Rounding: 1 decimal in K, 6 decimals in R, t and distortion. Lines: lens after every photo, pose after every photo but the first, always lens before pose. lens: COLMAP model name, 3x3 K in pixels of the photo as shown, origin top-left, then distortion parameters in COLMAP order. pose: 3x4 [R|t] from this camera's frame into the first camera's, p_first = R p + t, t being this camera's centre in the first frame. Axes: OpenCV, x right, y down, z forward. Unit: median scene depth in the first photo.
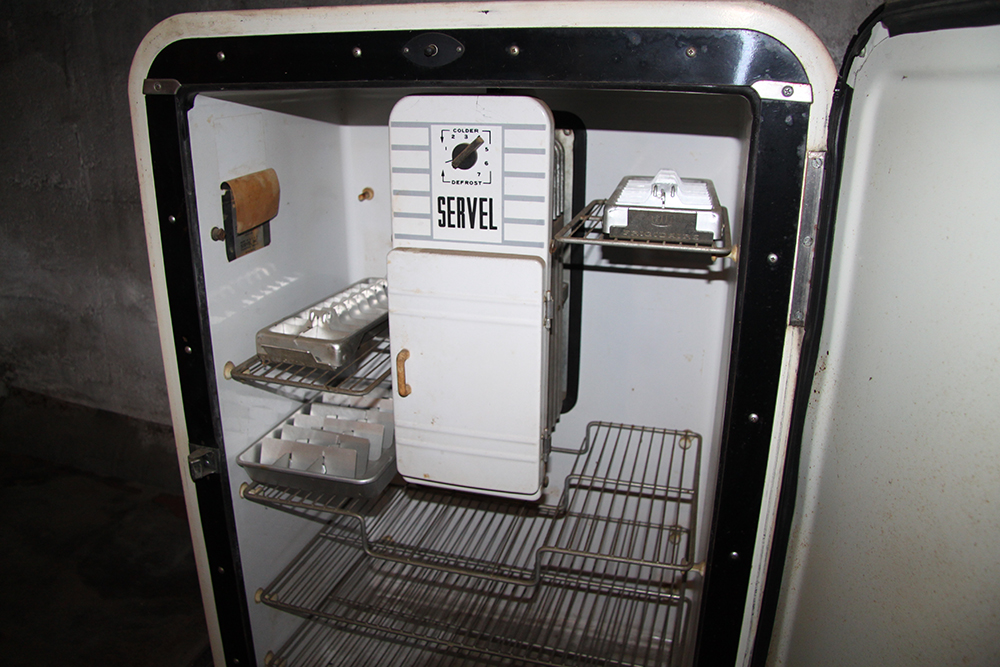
lens RADIAL K [[767.9, 0, 500.0], [0, 767.9, 333.5], [0, 0, 1]] dist [-0.181017, 0.128747]
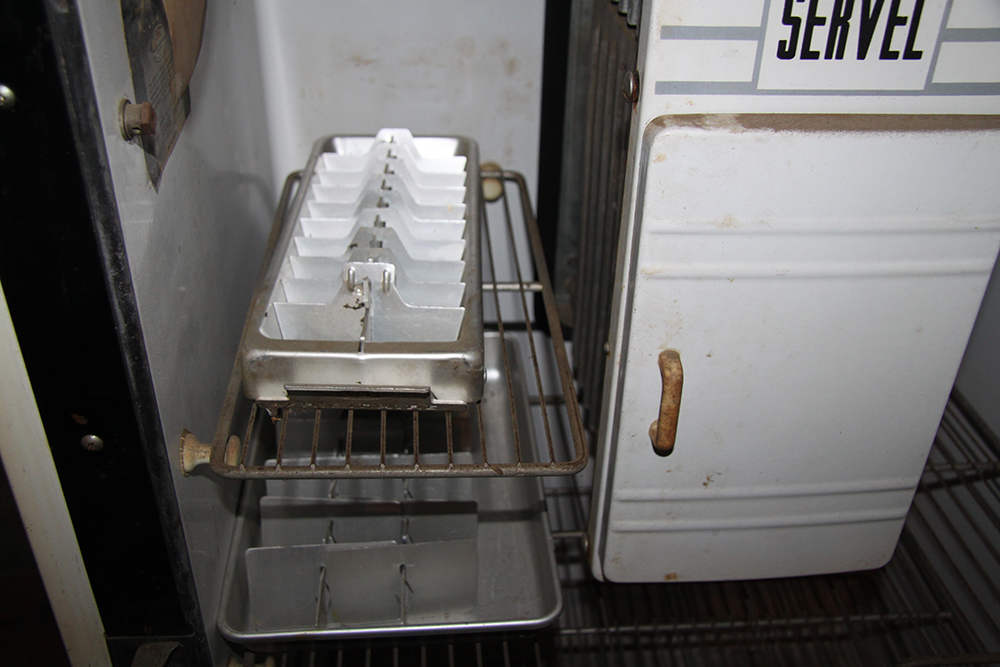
lens RADIAL K [[946.8, 0, 500.0], [0, 946.8, 333.5], [0, 0, 1]] dist [-0.040014, 0.002592]
pose [[0.938981, -0.172947, 0.297329, -0.309264], [0.097193, 0.962582, 0.252962, -0.111214], [-0.329952, -0.208628, 0.920655, 0.447052]]
